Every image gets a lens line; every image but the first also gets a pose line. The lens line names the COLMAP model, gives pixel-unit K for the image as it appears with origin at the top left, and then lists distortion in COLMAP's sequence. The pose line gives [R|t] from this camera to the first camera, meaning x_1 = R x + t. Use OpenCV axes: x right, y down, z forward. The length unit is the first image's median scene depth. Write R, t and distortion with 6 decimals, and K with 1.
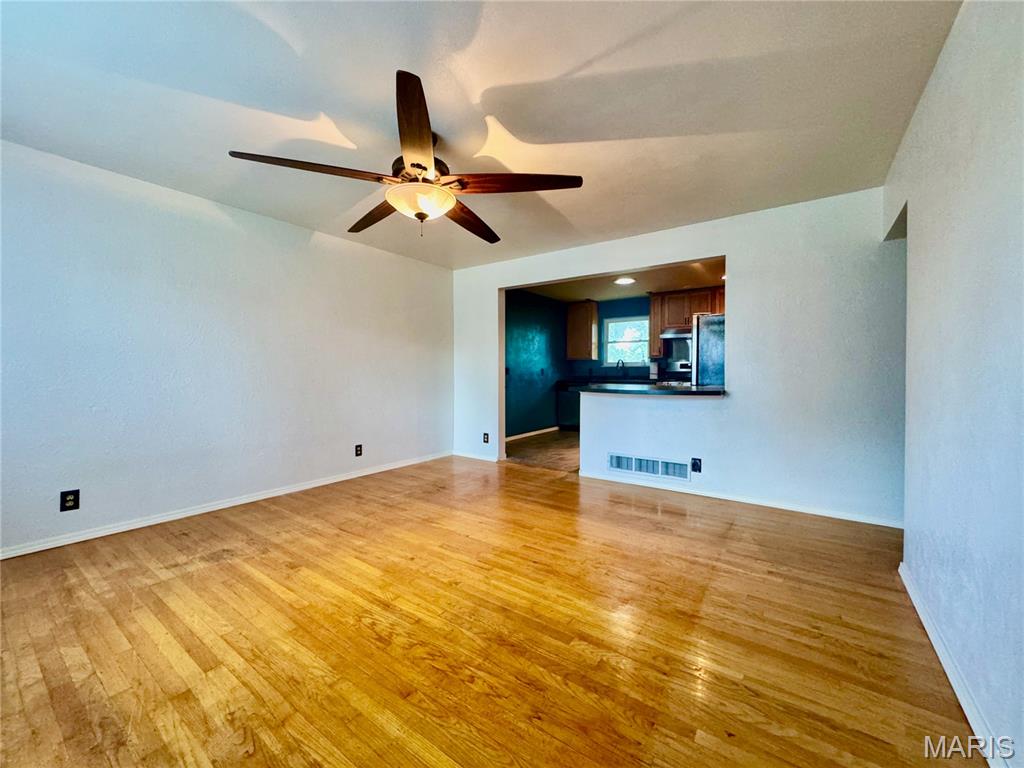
lens RADIAL K [[408.5, 0, 512.7], [0, 408.5, 381.7], [0, 0, 1]] dist [-0.002525, 0.000264]
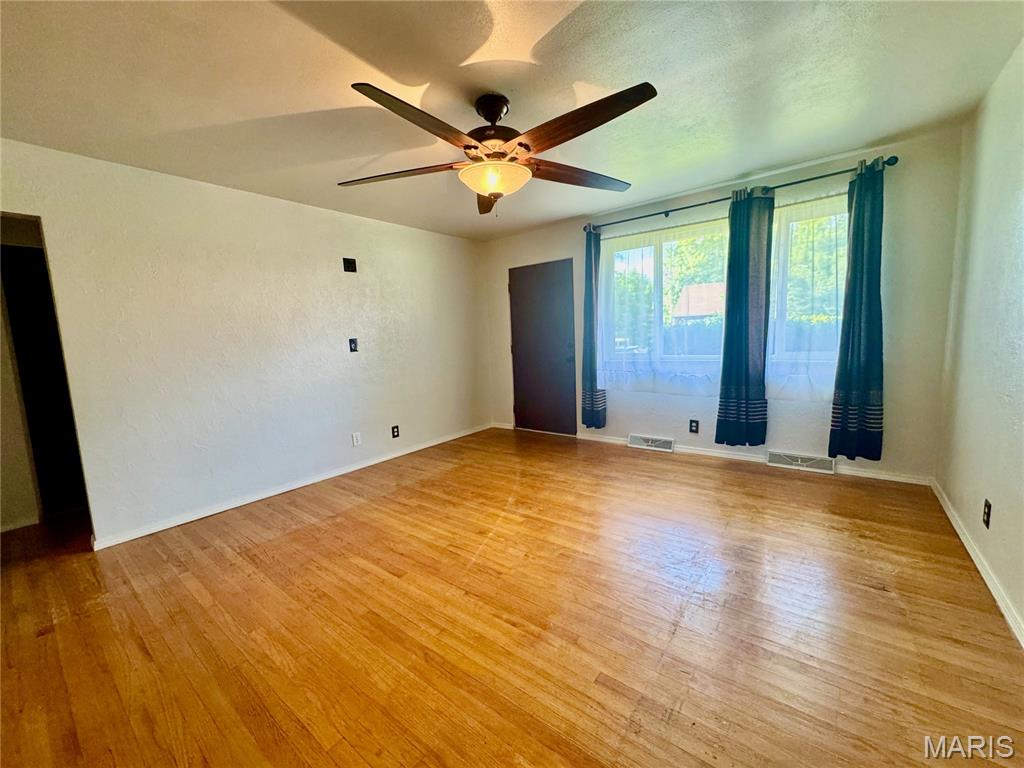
lens RADIAL K [[408.5, 0, 512.7], [0, 408.5, 381.7], [0, 0, 1]] dist [-0.002525, 0.000264]
pose [[-0.997926, 0.039310, 0.050980, -0.284390], [0.045959, 0.989558, 0.136615, -0.101388], [-0.045077, 0.138675, -0.989312, 1.932456]]
